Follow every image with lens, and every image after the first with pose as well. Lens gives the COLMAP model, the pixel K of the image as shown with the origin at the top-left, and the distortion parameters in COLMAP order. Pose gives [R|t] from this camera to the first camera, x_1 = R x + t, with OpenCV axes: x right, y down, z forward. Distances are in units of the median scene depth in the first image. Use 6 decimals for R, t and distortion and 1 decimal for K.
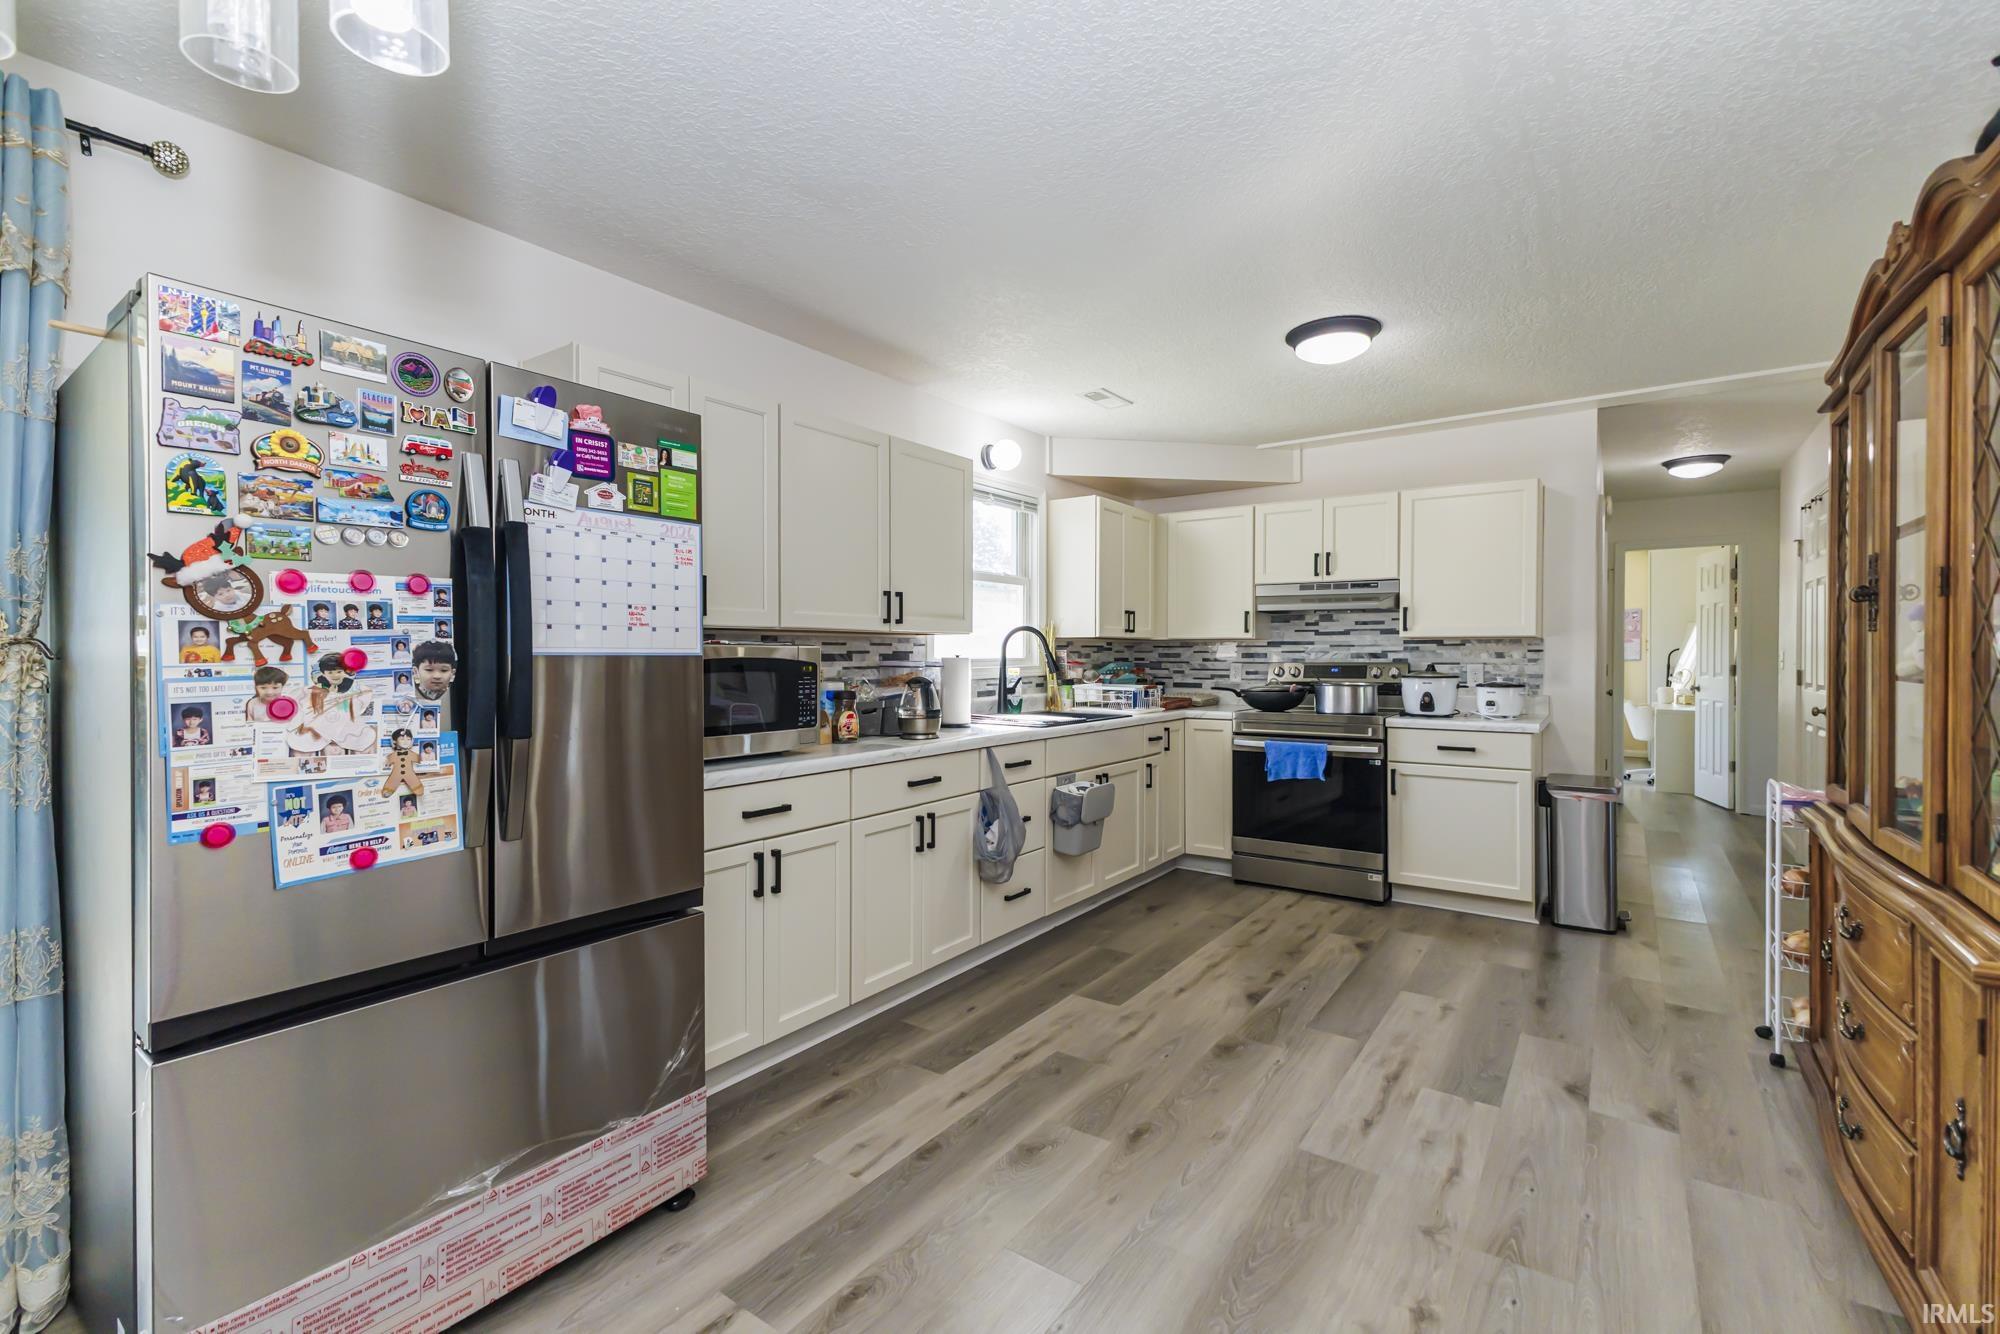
lens RADIAL K [[883.0, 0, 985.3], [0, 883.0, 663.2], [0, 0, 1]] dist [0.006641, -0.000613]
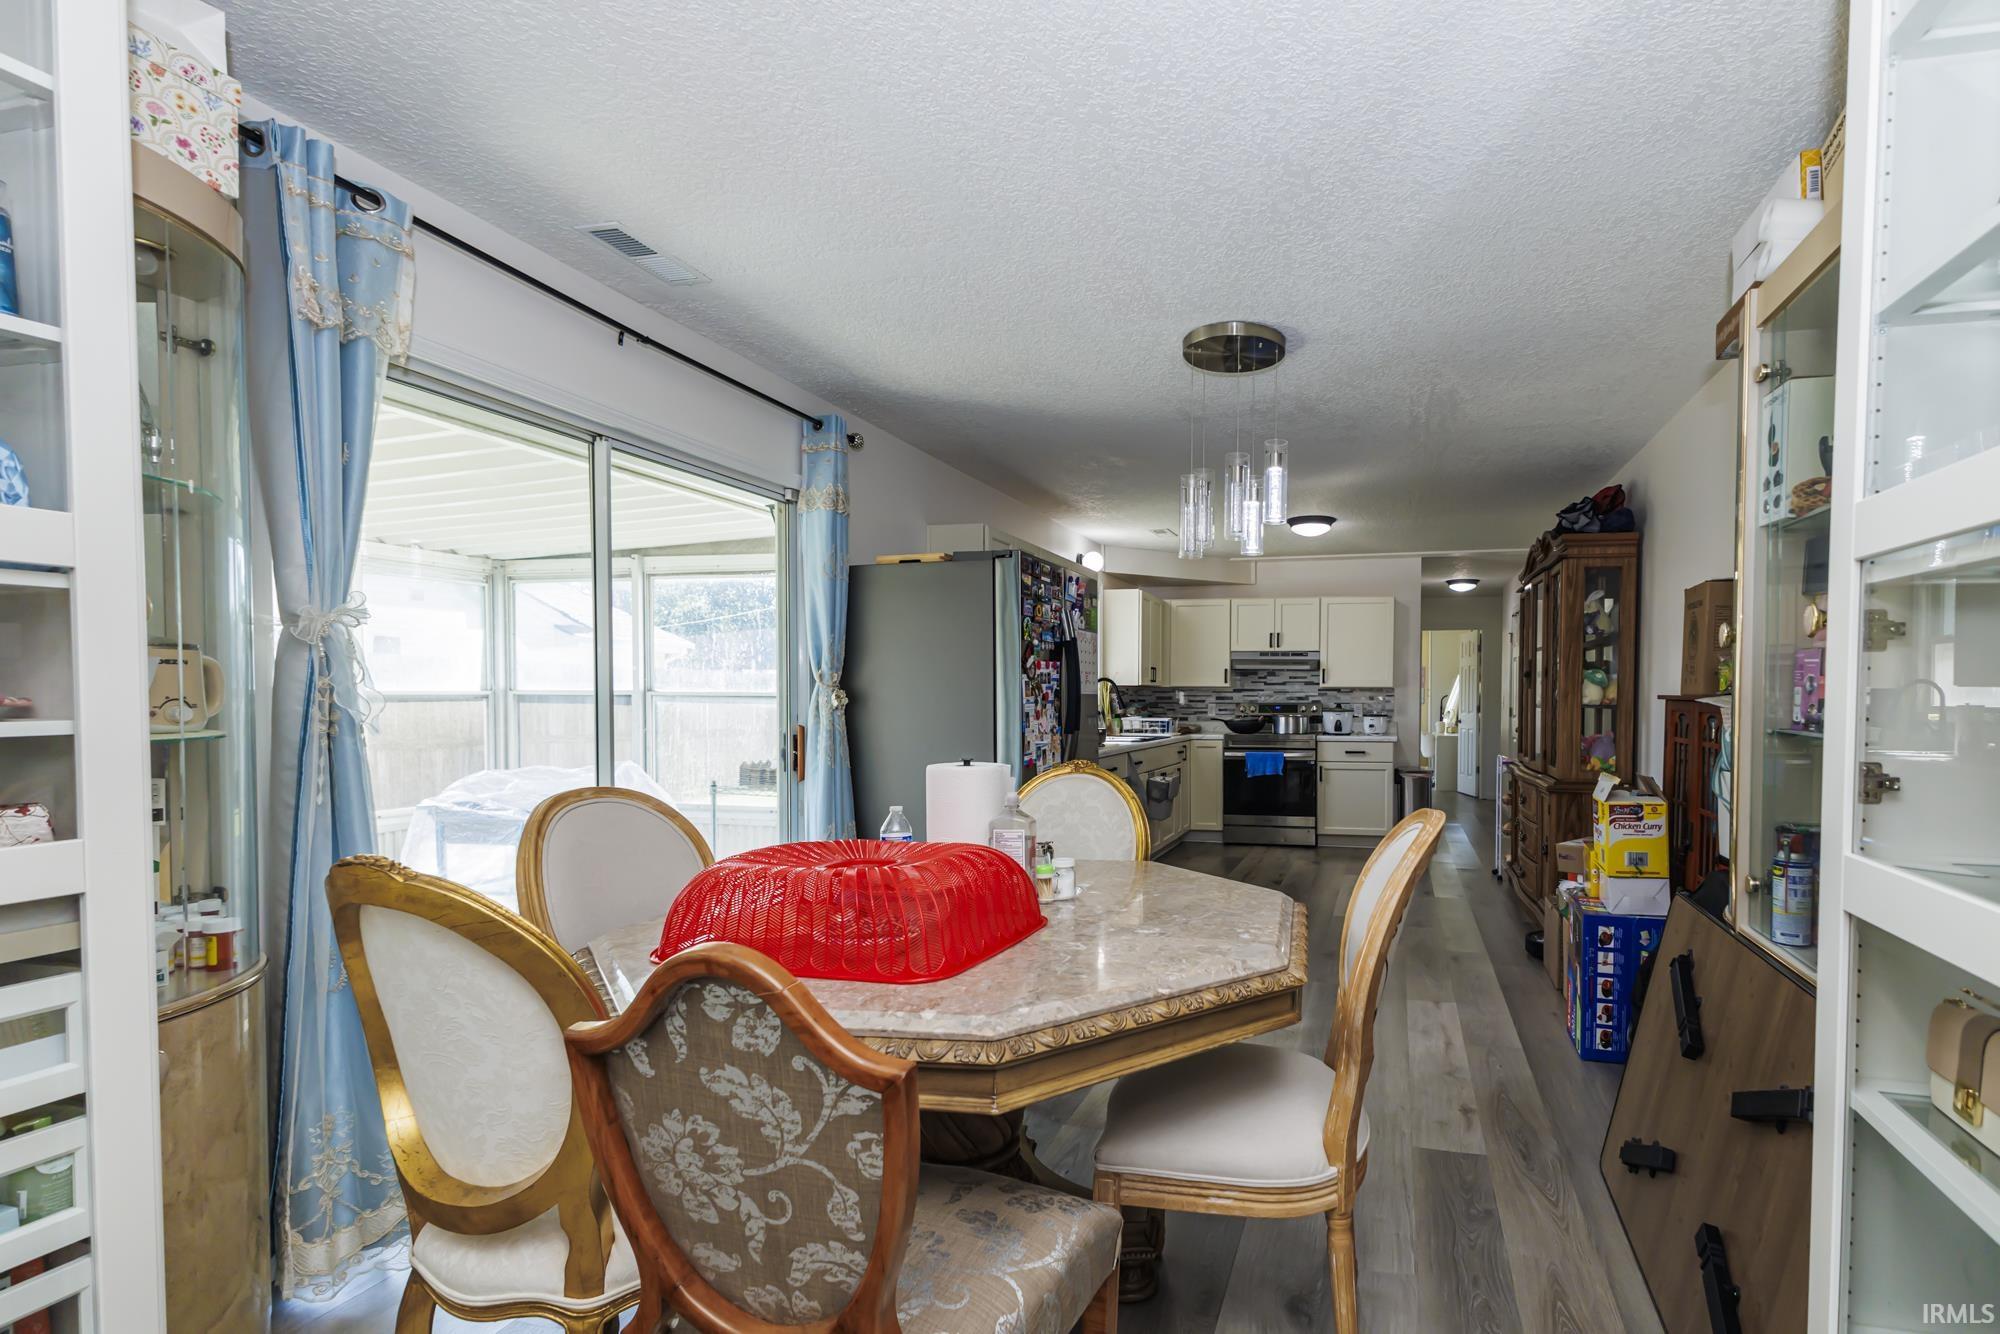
lens RADIAL K [[889.0, 0, 1197.5], [0, 889.0, 726.3], [0, 0, 1]] dist [0.014834, -0.003810]
pose [[0.920362, -0.007504, 0.390995, -1.149207], [-0.000611, 0.999787, 0.020626, 0.027665], [-0.391066, -0.019223, 0.920162, -1.277429]]
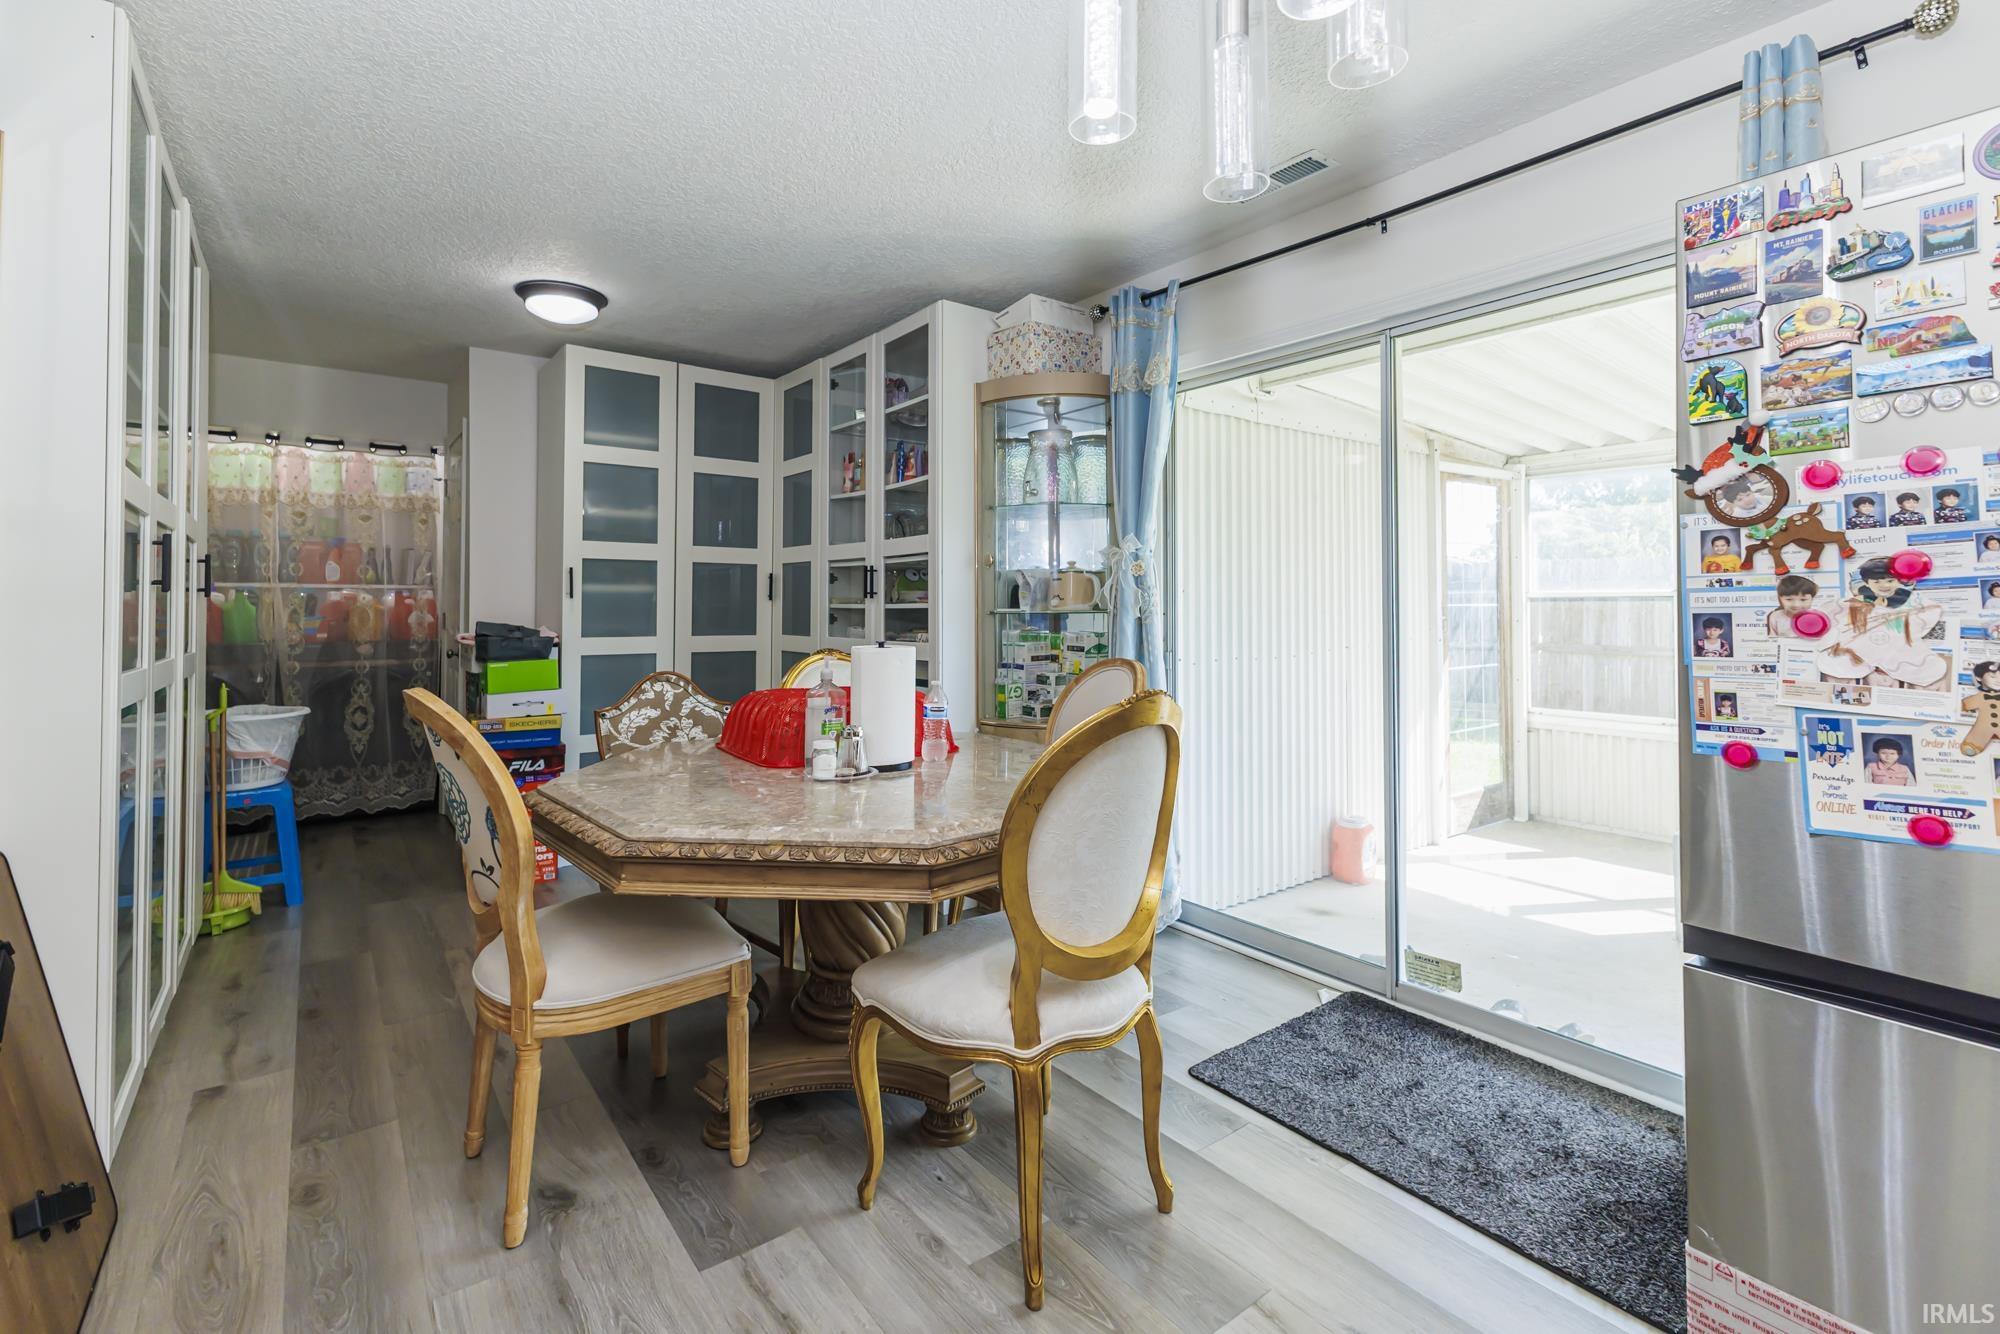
lens RADIAL K [[883.0, 0, 1007.6], [0, 883.0, 589.7], [0, 0, 1]] dist [0.006641, -0.000613]
pose [[-0.281750, -0.015336, -0.959365, 0.236829], [-0.008326, 0.999874, -0.013538, 0.033486], [0.959452, 0.004173, -0.281842, 0.458448]]
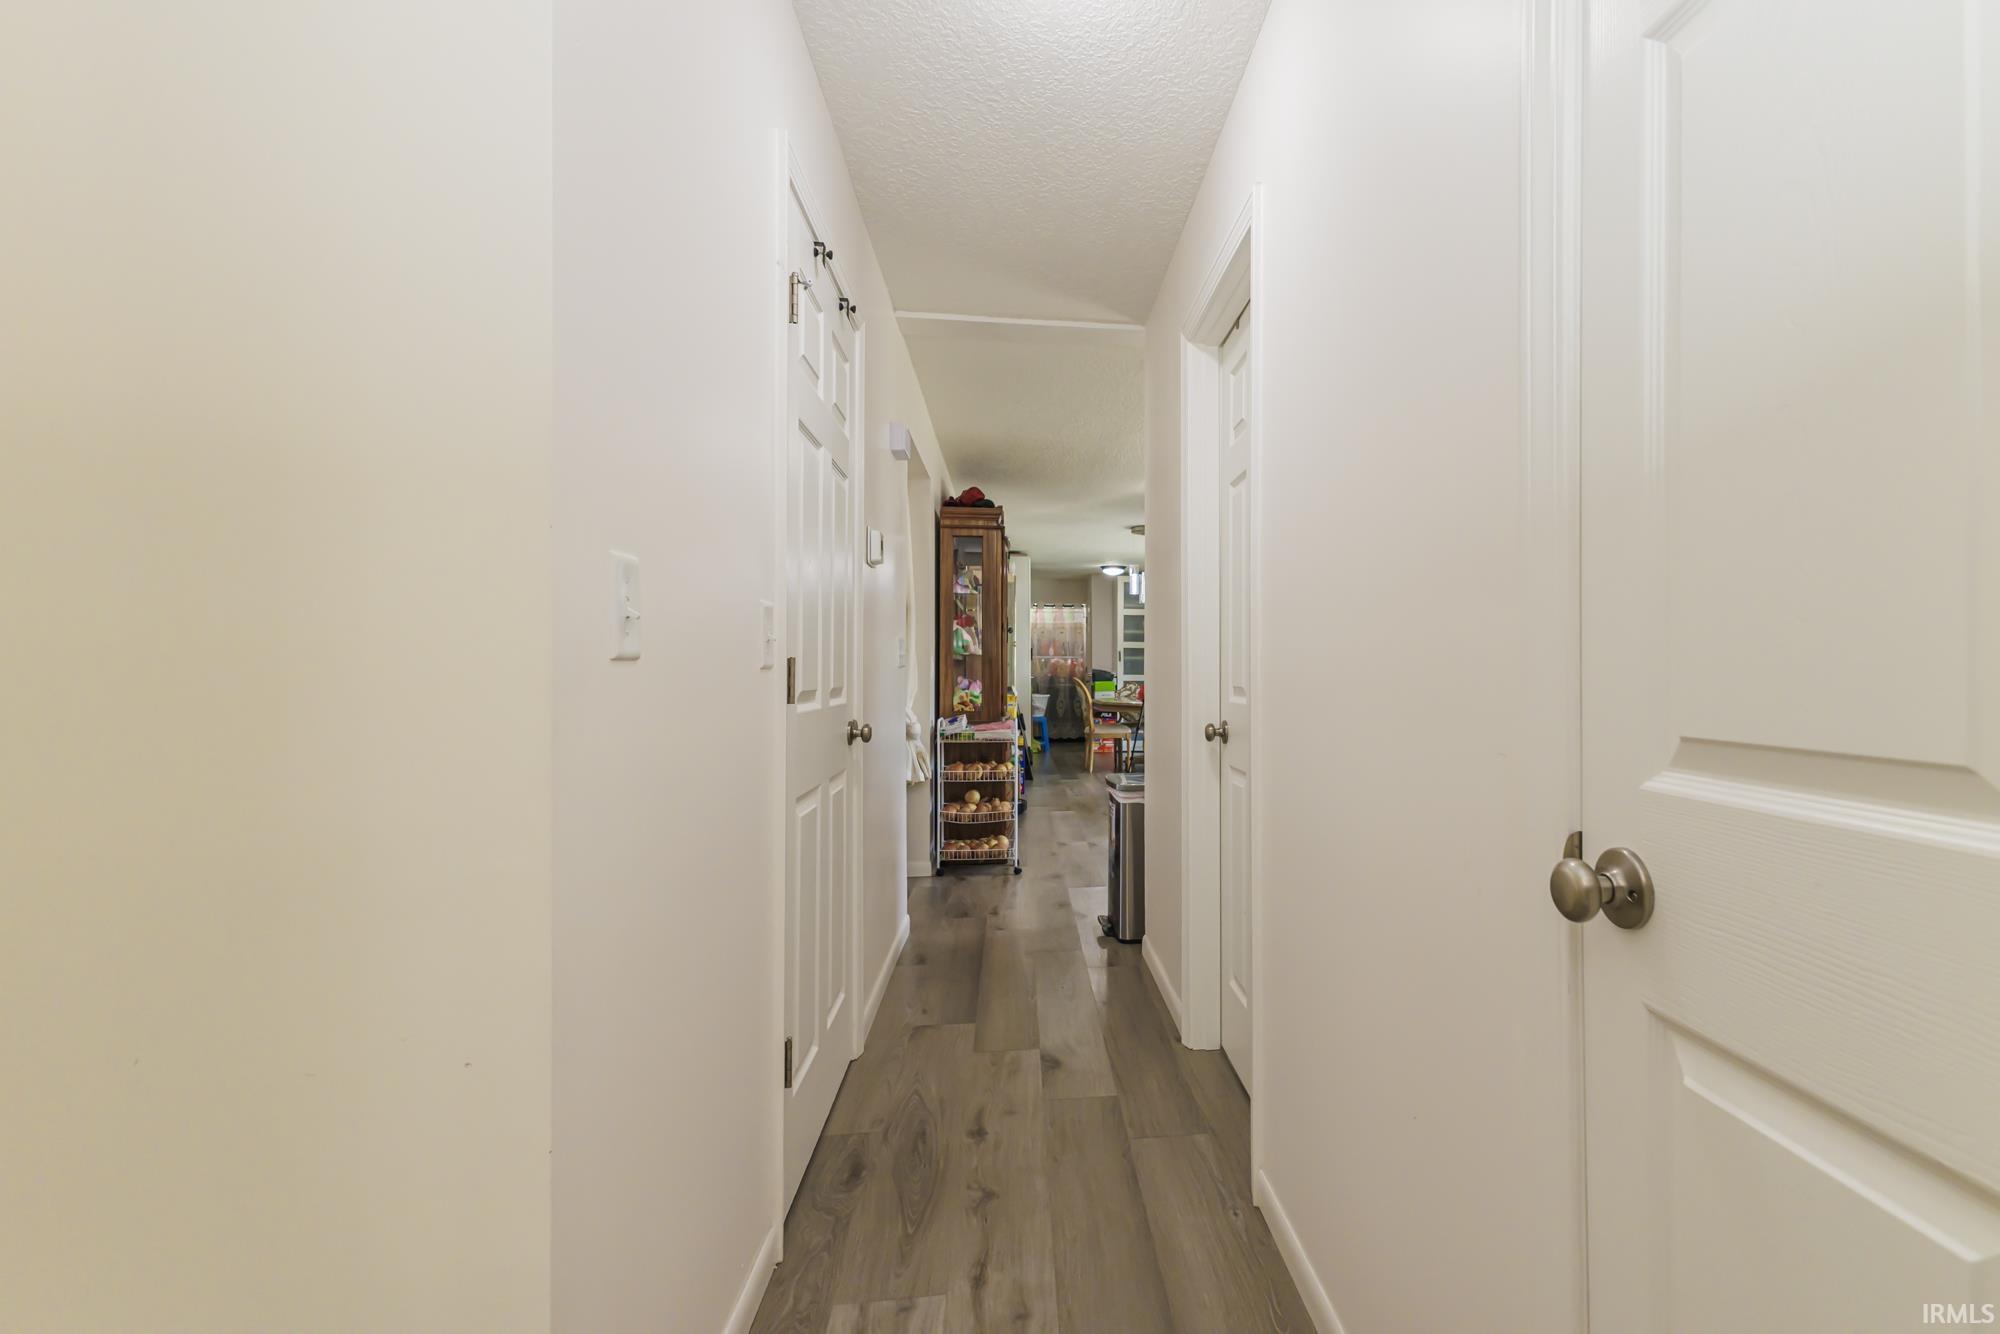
lens RADIAL K [[883.0, 0, 1013.5], [0, 883.0, 660.2], [0, 0, 1]] dist [0.006641, -0.000613]
pose [[-0.809291, 0.006305, -0.587374, 1.043911], [0.003159, 0.999975, 0.006382, 0.017506], [0.587399, 0.003309, -0.809291, 1.411669]]
